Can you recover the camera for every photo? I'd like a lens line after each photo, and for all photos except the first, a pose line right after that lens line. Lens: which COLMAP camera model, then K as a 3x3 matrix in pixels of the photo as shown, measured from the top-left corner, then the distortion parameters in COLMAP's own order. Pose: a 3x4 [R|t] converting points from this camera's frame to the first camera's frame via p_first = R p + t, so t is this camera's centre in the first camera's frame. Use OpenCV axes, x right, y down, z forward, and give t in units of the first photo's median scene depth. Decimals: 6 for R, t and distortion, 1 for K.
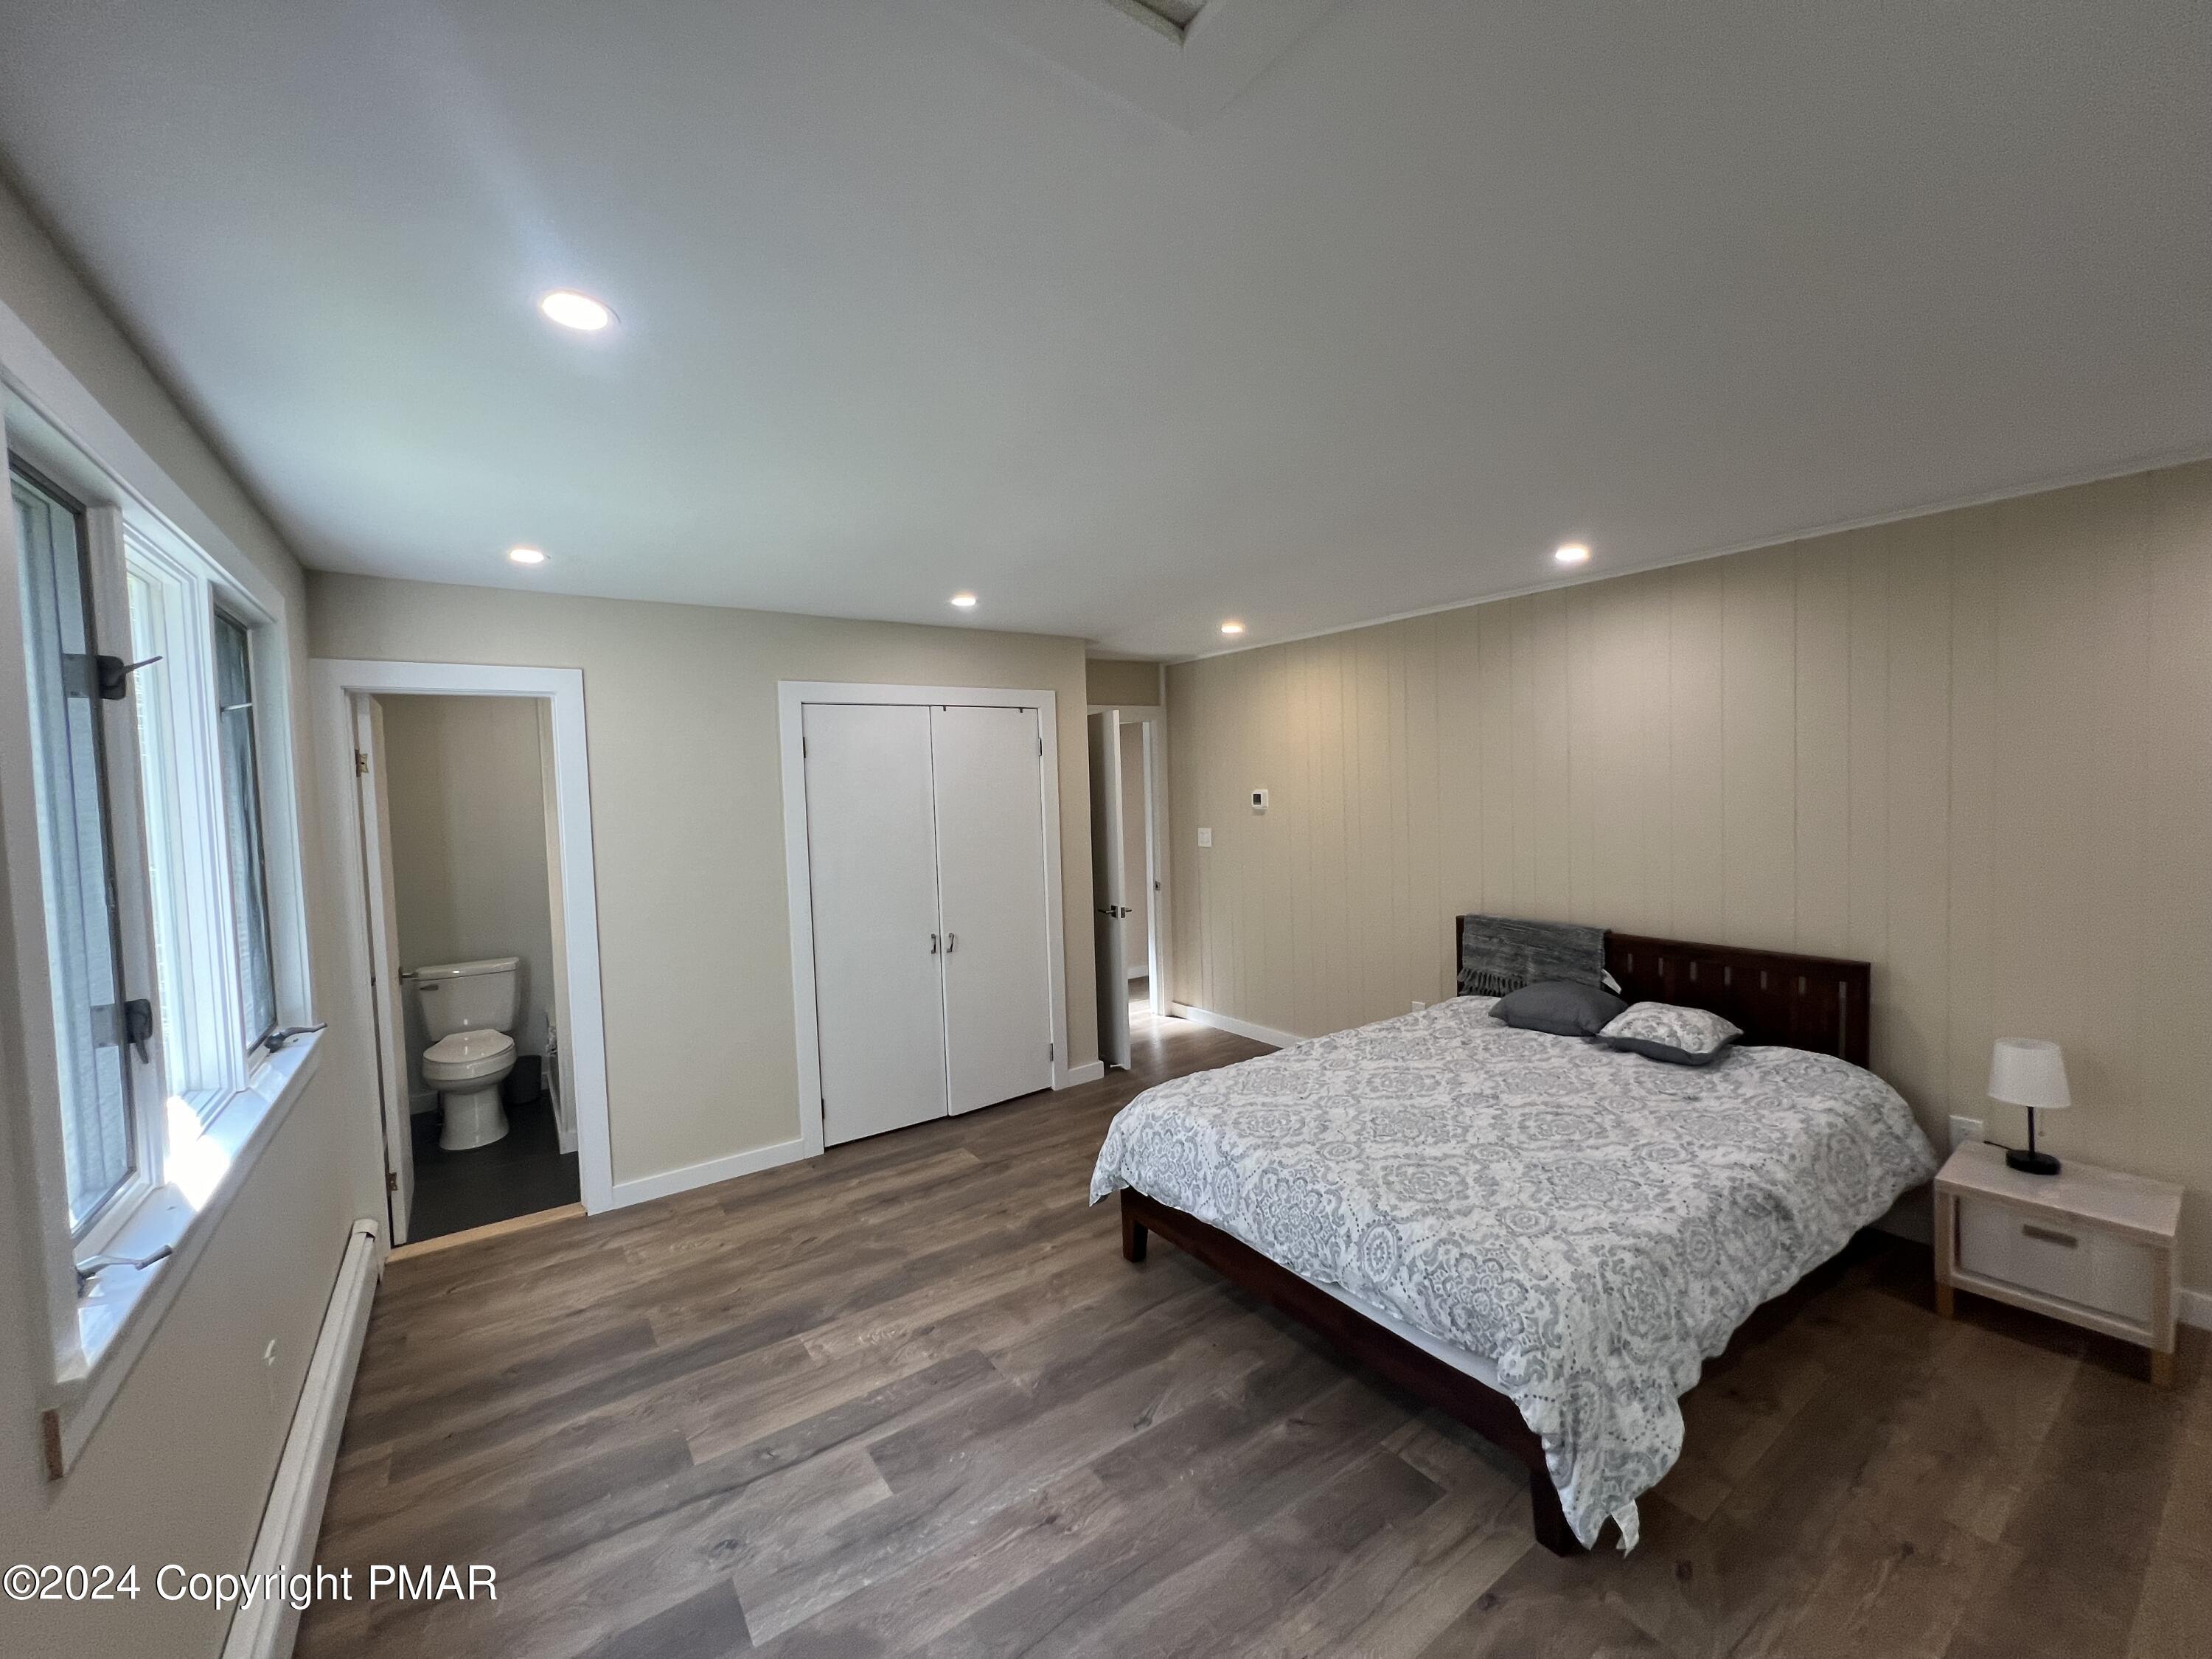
lens RADIAL K [[882.2, 0, 1106.3], [0, 882.2, 824.9], [0, 0, 1]] dist [-0.000961, 0.000814]
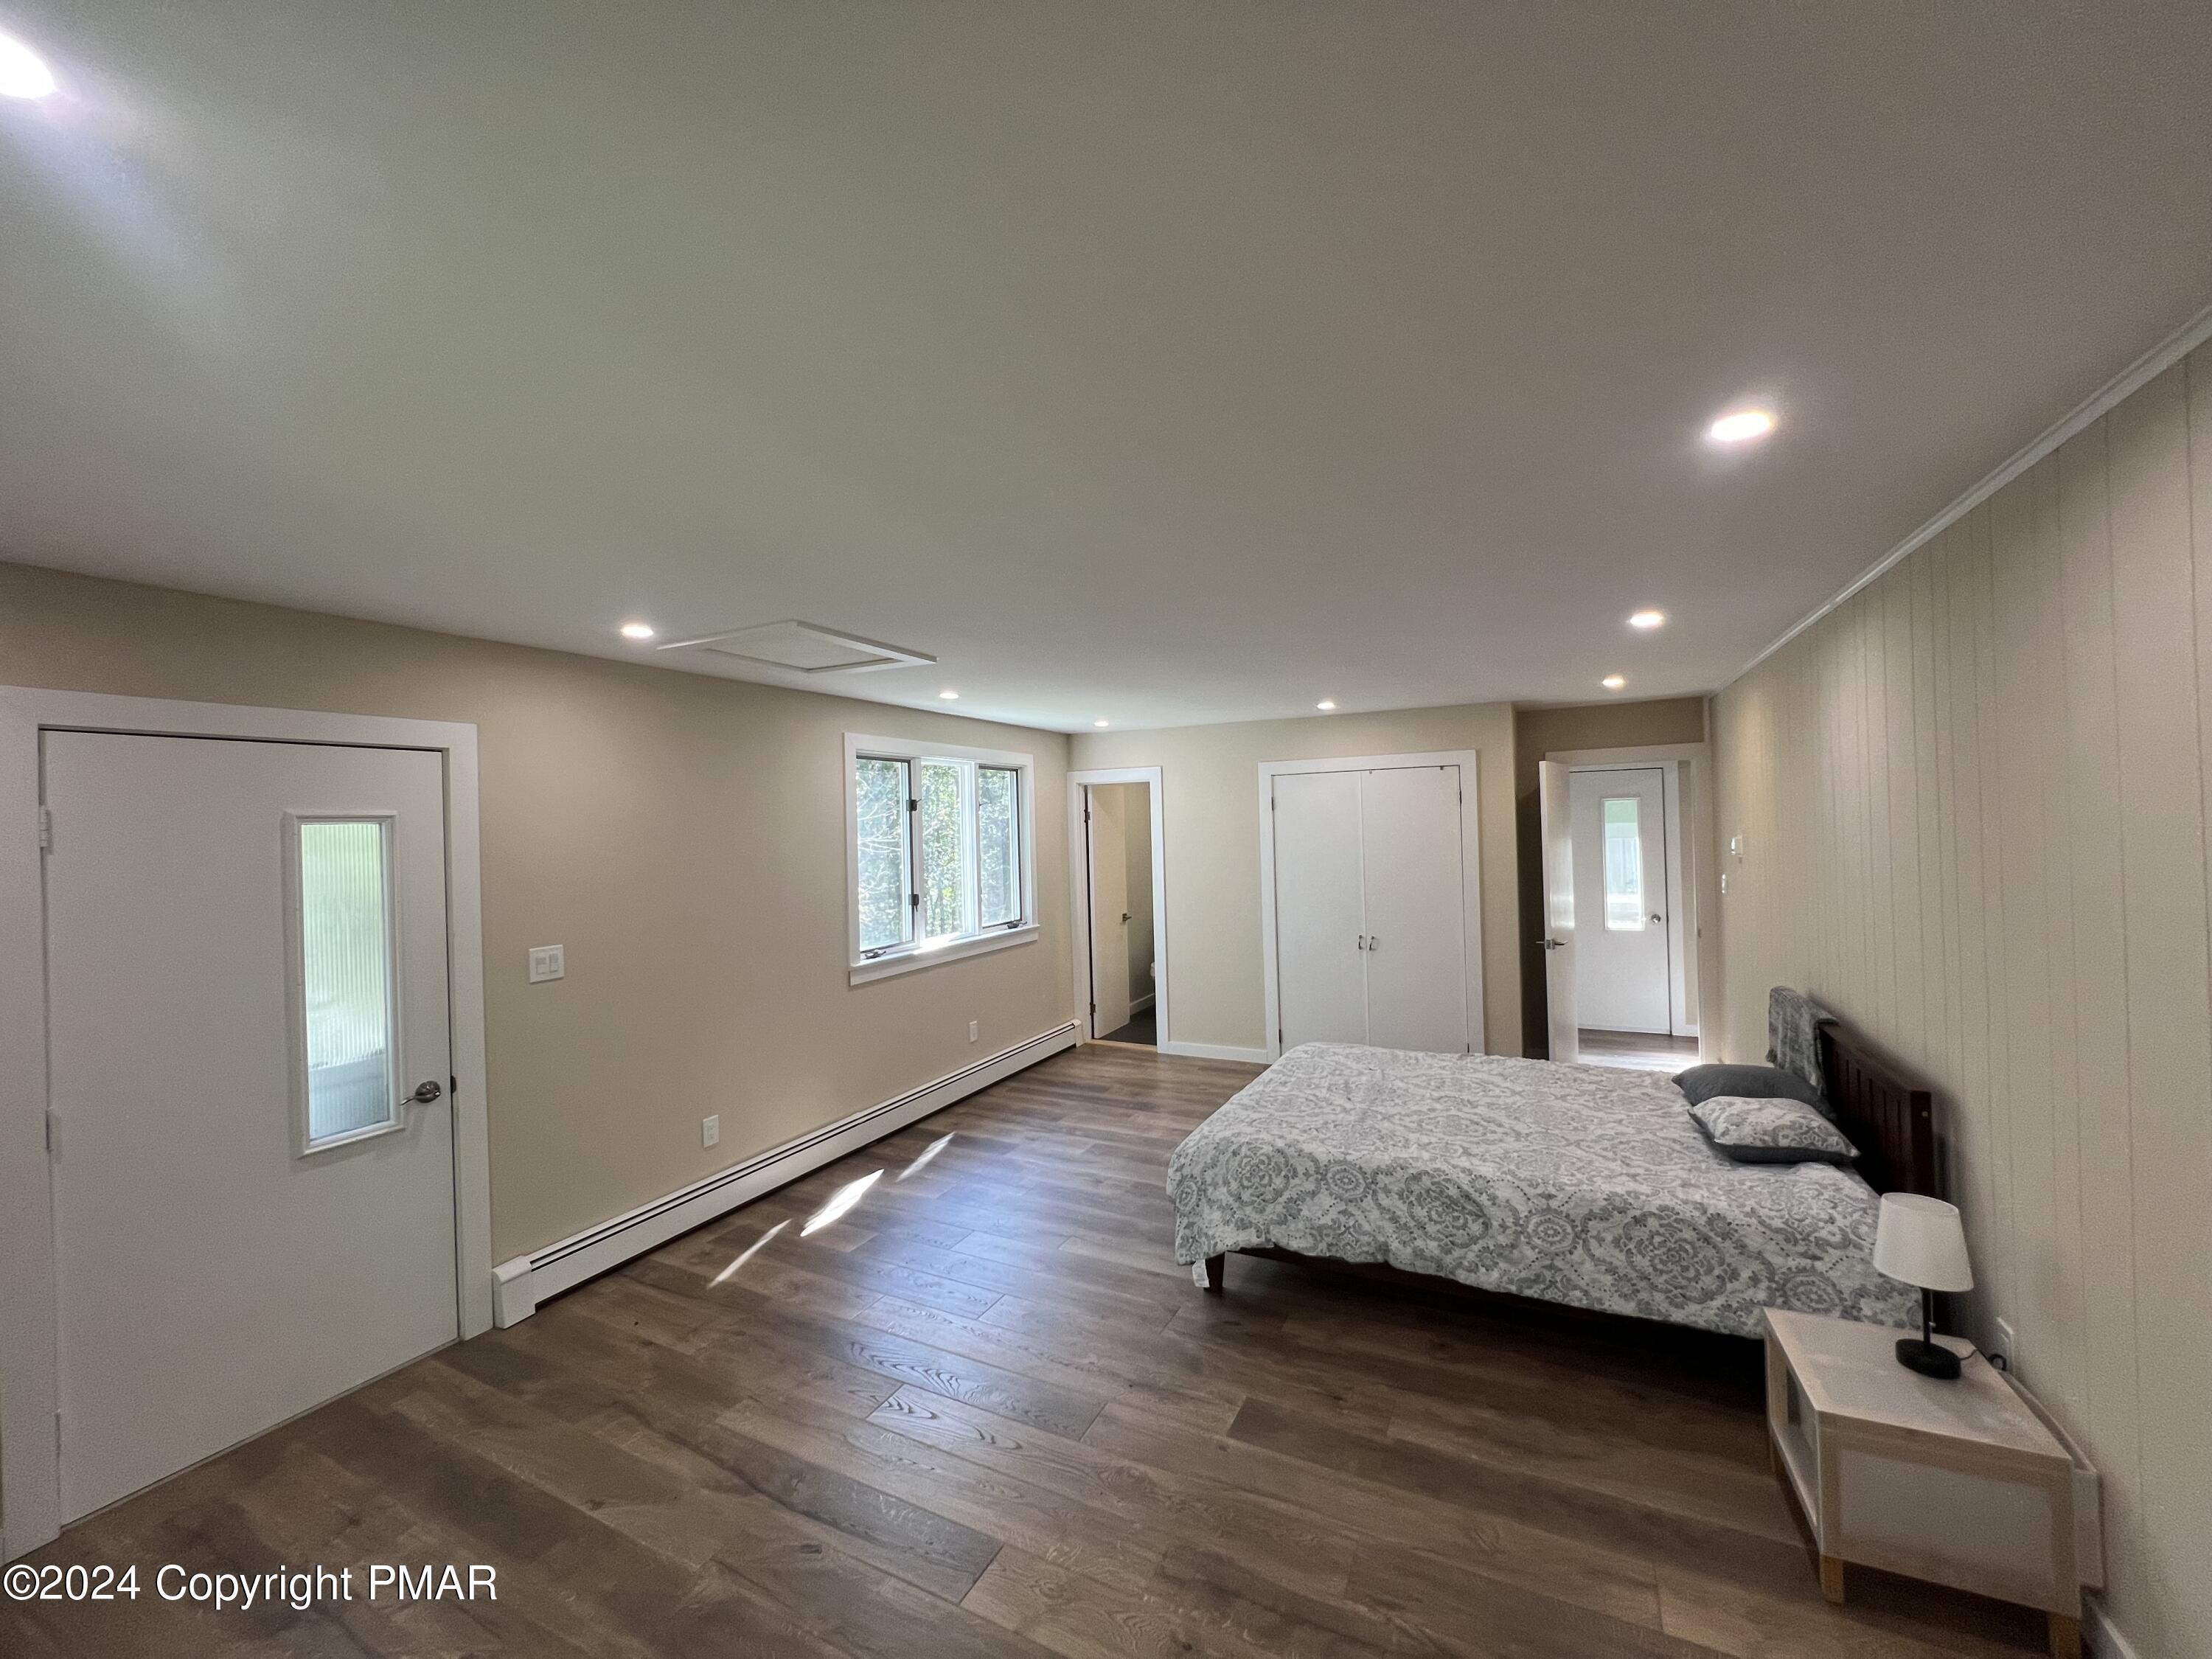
lens RADIAL K [[882.2, 0, 1097.1], [0, 882.2, 827.8], [0, 0, 1]] dist [-0.000961, 0.000814]
pose [[0.464269, 0.018261, -0.885506, 1.386281], [-0.028969, 0.999566, 0.005425, -0.066724], [0.885220, 0.023134, 0.464596, -0.018440]]
